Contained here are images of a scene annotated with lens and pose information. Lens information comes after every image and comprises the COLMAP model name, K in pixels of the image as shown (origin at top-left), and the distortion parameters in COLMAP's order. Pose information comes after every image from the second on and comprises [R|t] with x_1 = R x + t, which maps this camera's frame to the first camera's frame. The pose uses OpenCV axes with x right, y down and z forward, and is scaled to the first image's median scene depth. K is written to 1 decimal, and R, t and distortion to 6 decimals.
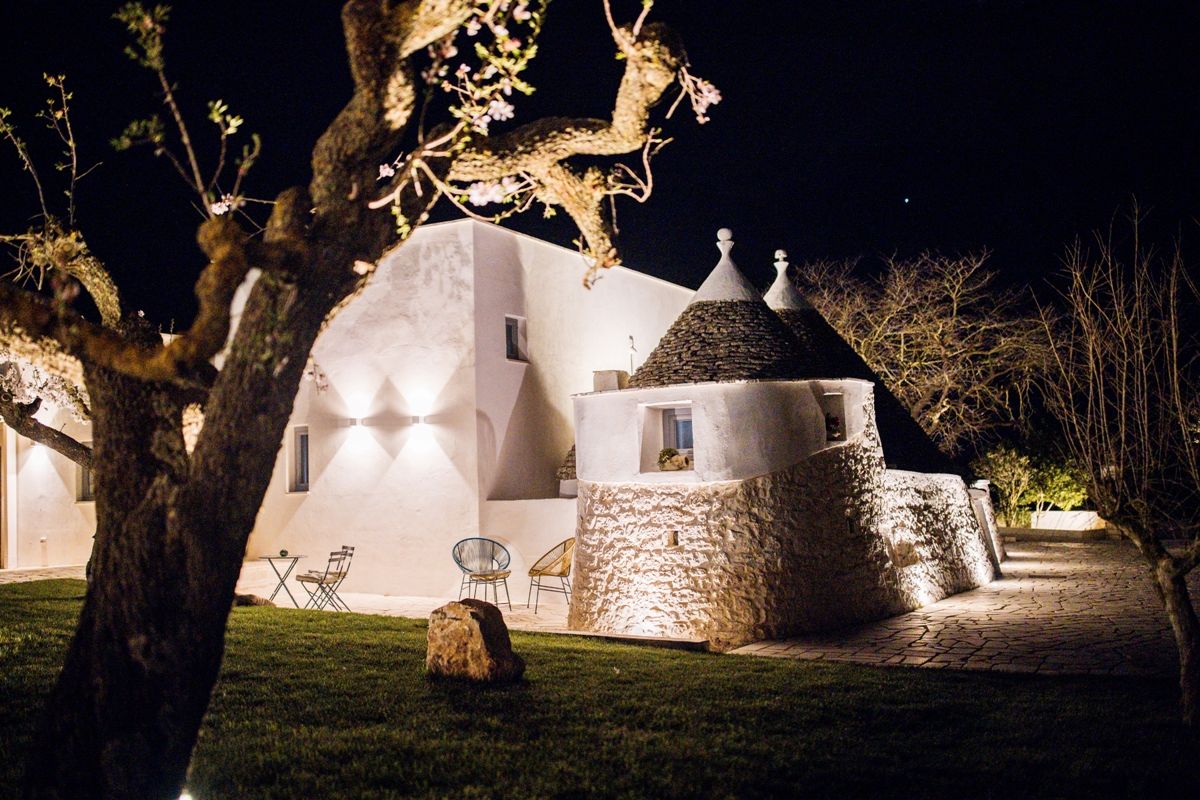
lens RADIAL K [[1150.5, 0, 595.7], [0, 1150.5, 395.0], [0, 0, 1]] dist [-0.004623, 0.000000]
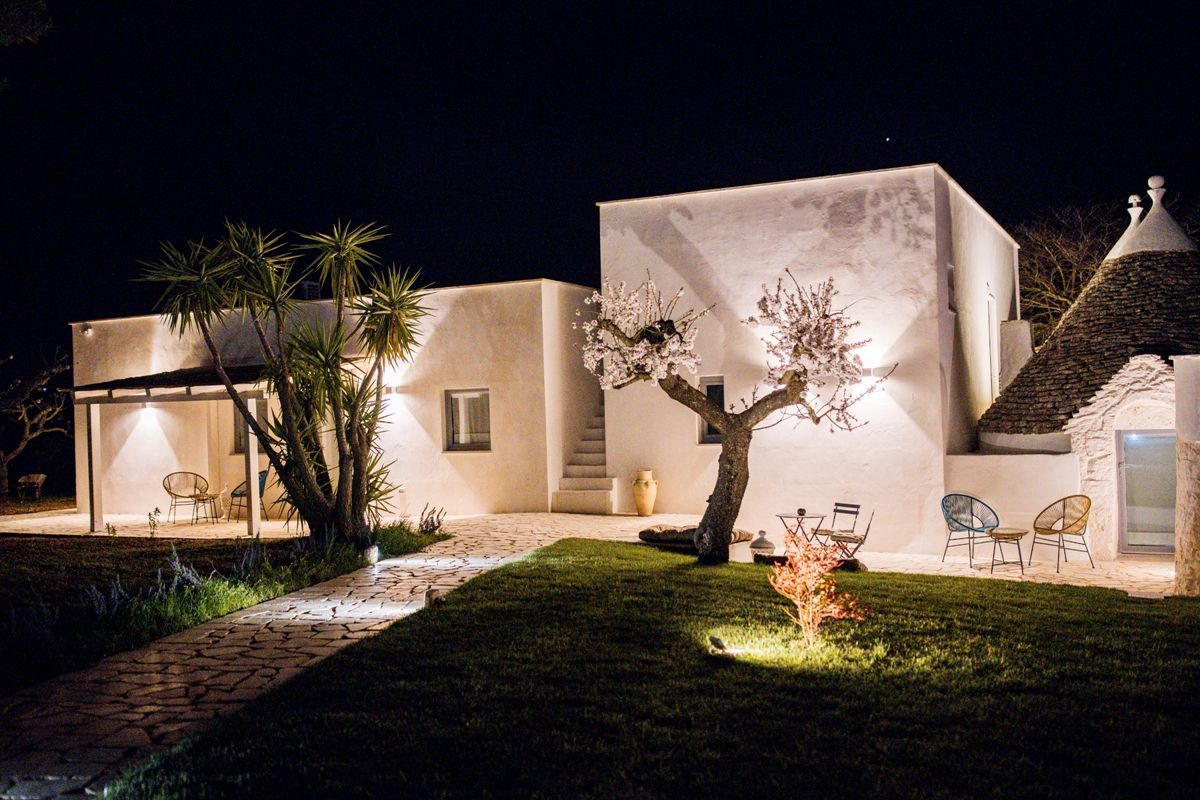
lens RADIAL K [[1150.5, 0, 592.3], [0, 1150.5, 398.4], [0, 0, 1]] dist [-0.004623, 0.000000]
pose [[0.999579, 0.002782, 0.028886, -0.567679], [-0.004652, 0.997882, 0.064889, -0.025194], [-0.028644, -0.064996, 0.997474, 0.044559]]
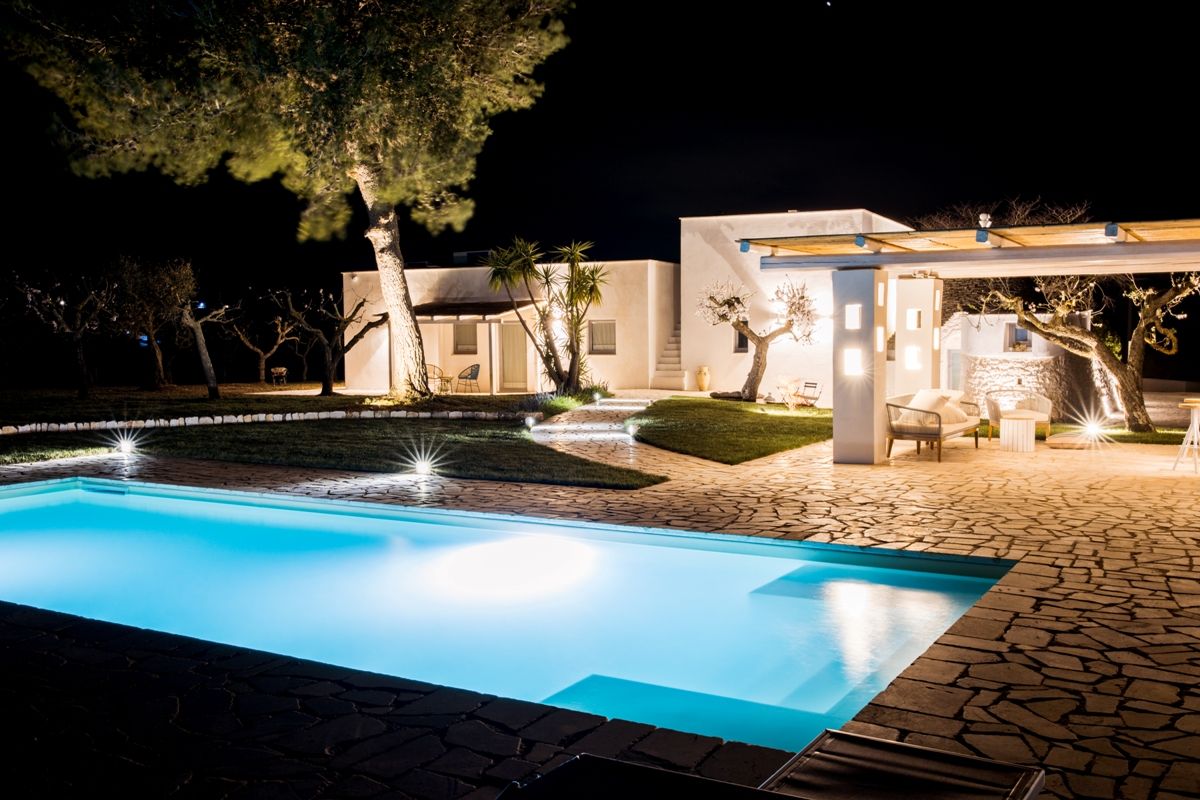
lens RADIAL K [[1150.5, 0, 596.1], [0, 1150.5, 401.2], [0, 0, 1]] dist [-0.004623, 0.000000]
pose [[0.998585, 0.020578, 0.049031, -0.837860], [-0.027043, 0.990467, 0.135073, -0.115417], [-0.045784, -0.136208, 0.989622, -1.159694]]
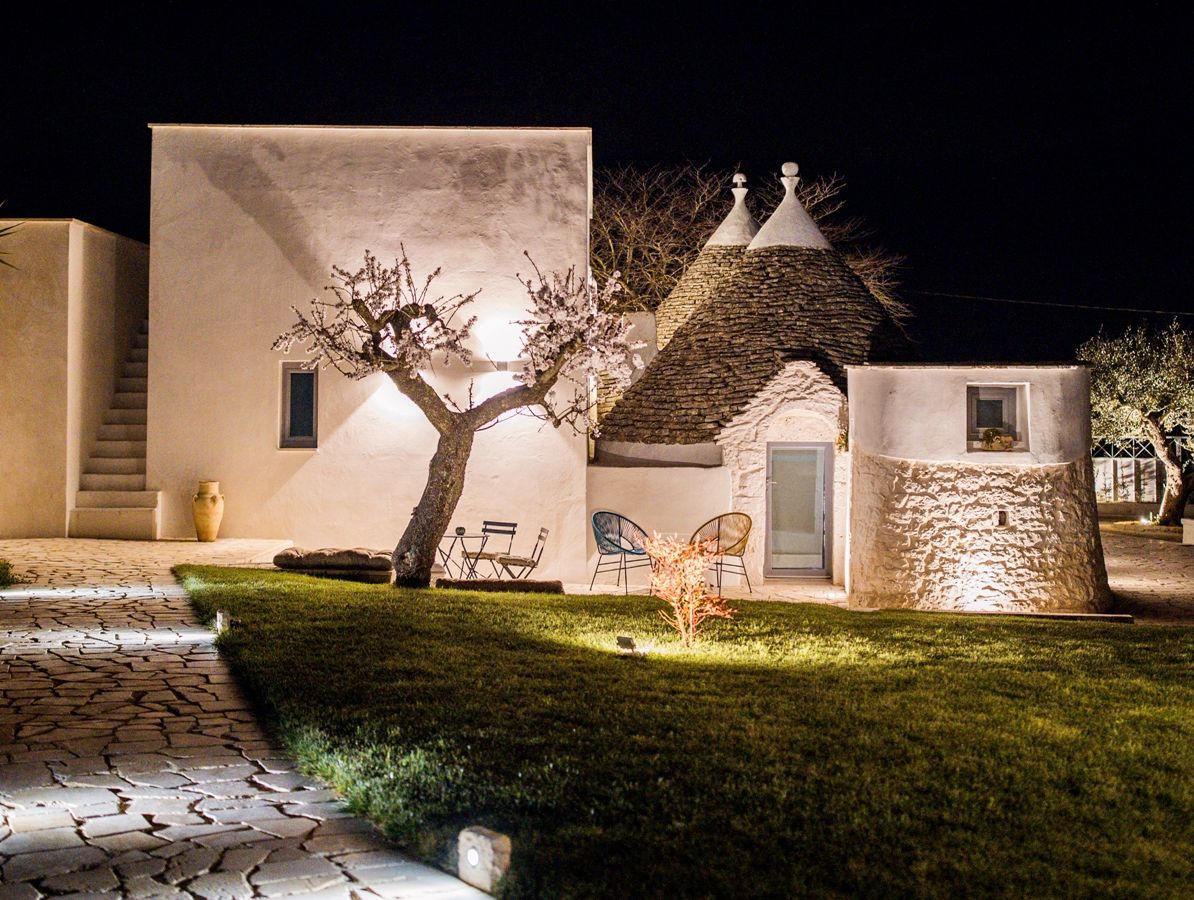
lens RADIAL K [[1716.8, 0, 599.9], [0, 1716.8, 343.6], [0, 0, 1]] dist [-0.014436, 0.000000]
pose [[0.877398, 0.050961, 0.477048, -0.921170], [-0.069312, 0.997375, 0.020934, -0.033487], [-0.474729, -0.051432, 0.878628, -0.137322]]
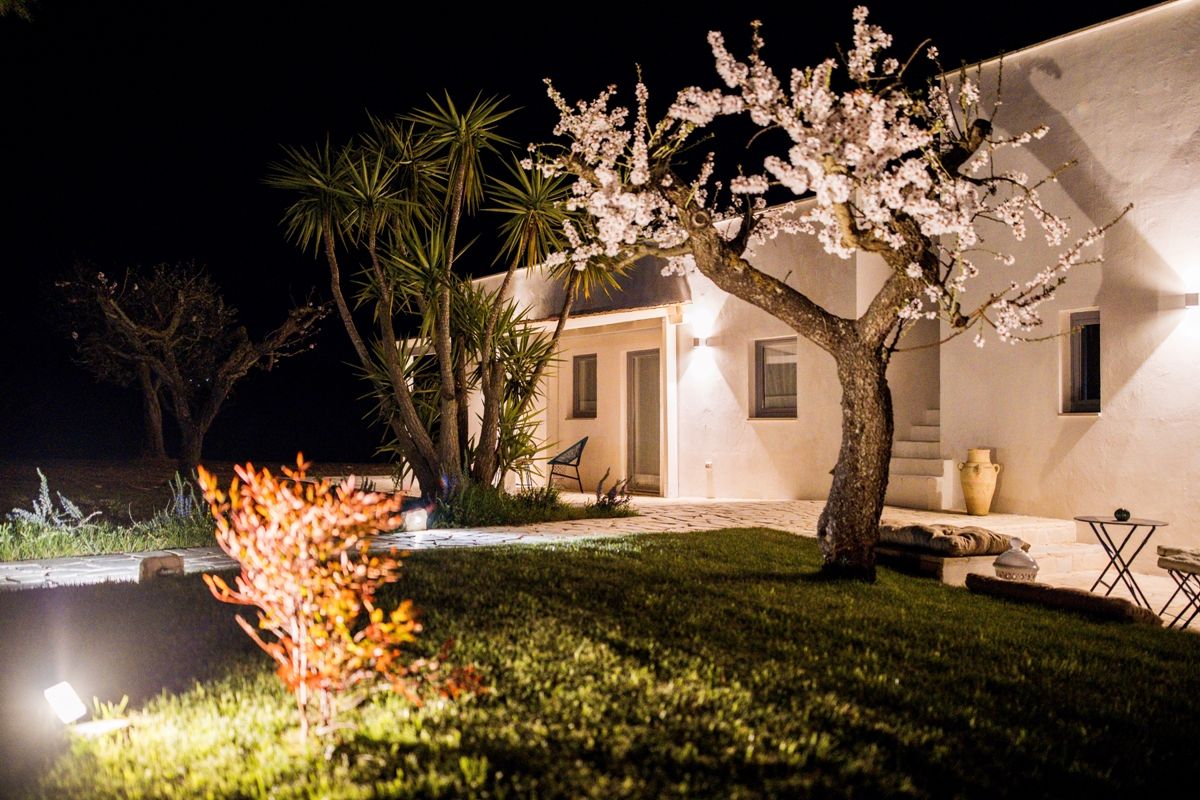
lens RADIAL K [[1150.5, 0, 595.5], [0, 1150.5, 397.1], [0, 0, 1]] dist [-0.004623, 0.000000]
pose [[0.870180, 0.024243, -0.492137, -0.260549], [0.006195, 0.998172, 0.060125, 0.051223], [0.492695, -0.055368, 0.868439, 0.449950]]
